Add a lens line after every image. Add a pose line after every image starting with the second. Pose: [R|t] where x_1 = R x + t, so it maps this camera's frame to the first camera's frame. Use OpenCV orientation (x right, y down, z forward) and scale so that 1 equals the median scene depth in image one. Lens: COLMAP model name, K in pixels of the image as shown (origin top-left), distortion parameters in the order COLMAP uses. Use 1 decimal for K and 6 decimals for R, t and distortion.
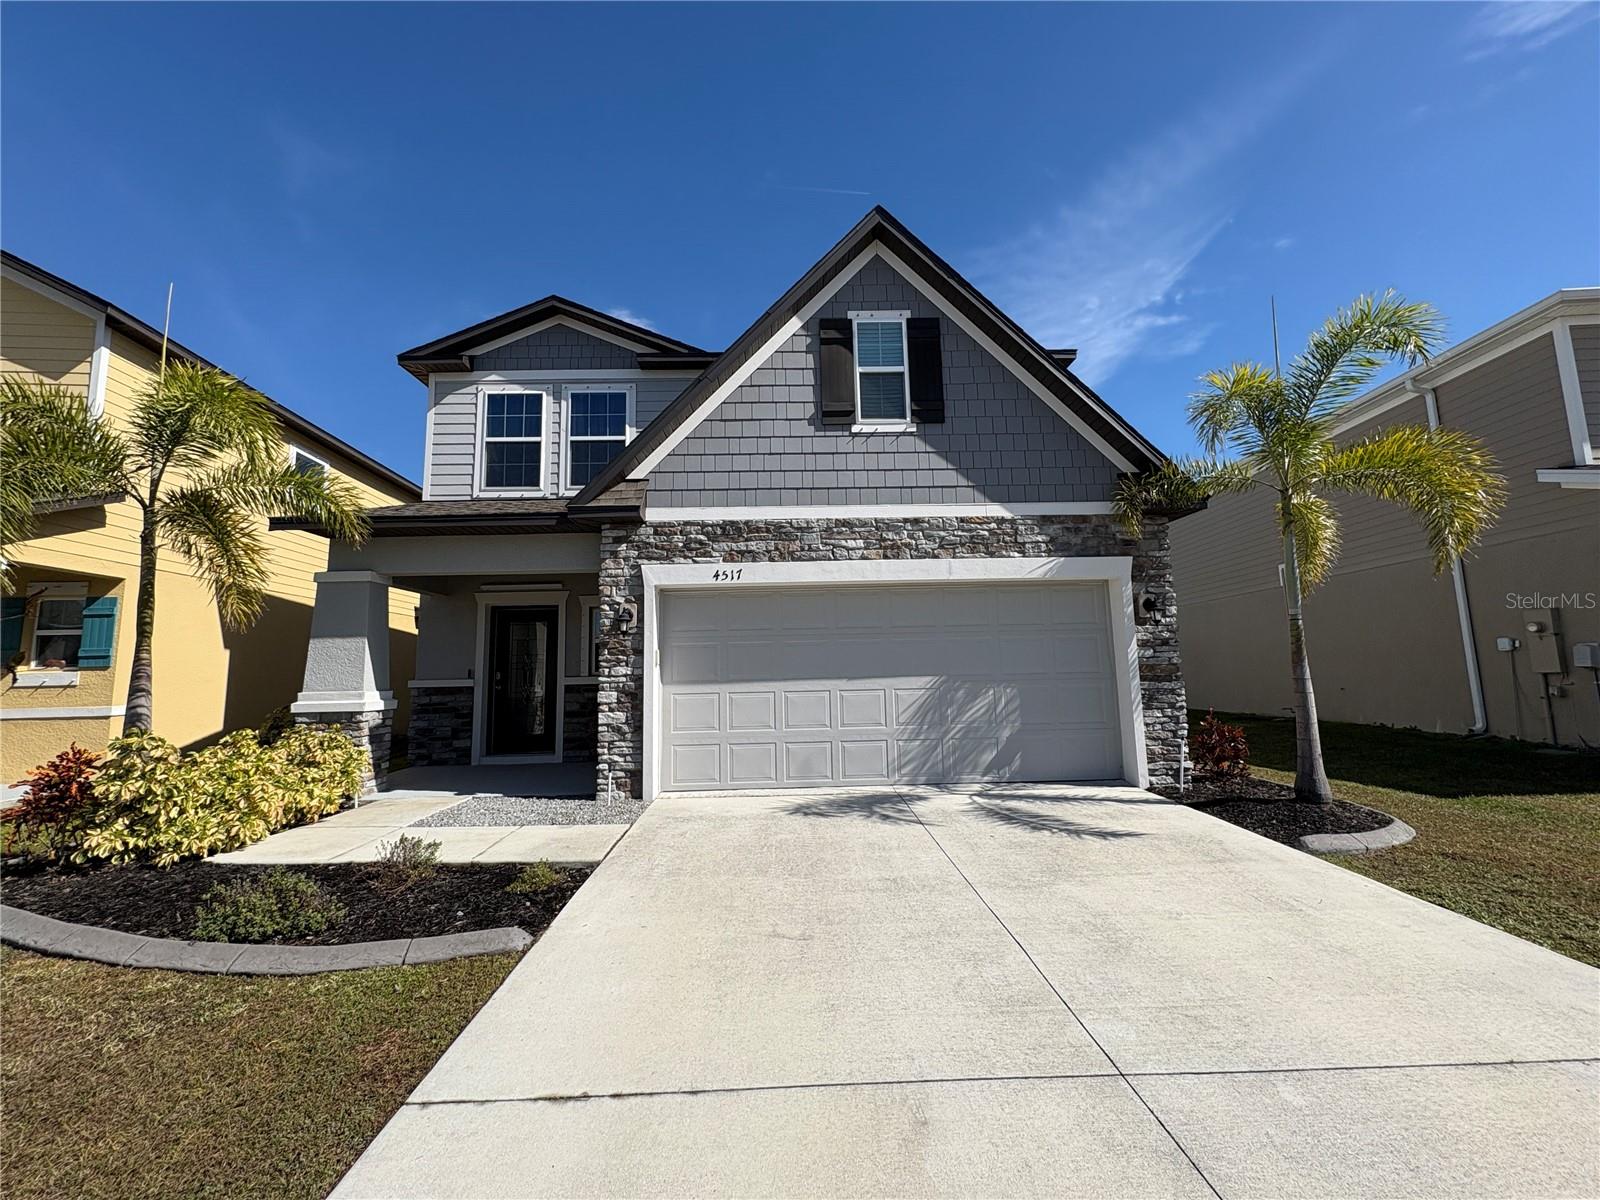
lens RADIAL K [[634.7, 0, 800.2], [0, 634.7, 600.2], [0, 0, 1]] dist [0.000071, -0.000224]
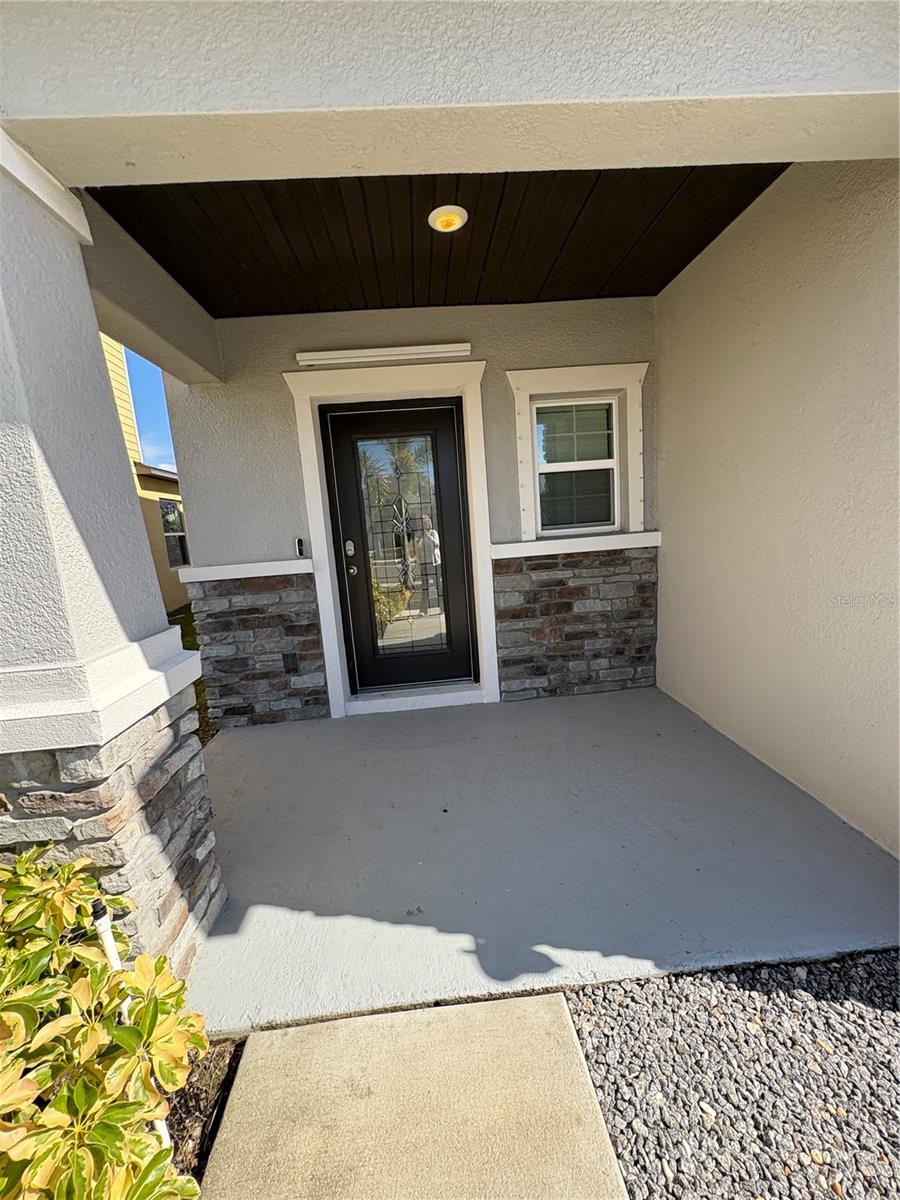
lens RADIAL K [[476.0, 0, 450.6], [0, 476.0, 600.6], [0, 0, 1]] dist [0.000071, -0.000224]
pose [[0.997778, -0.058165, 0.032500, -0.423493], [0.047268, 0.961706, 0.269978, 0.061986], [-0.046958, -0.267842, 0.962318, 0.634294]]
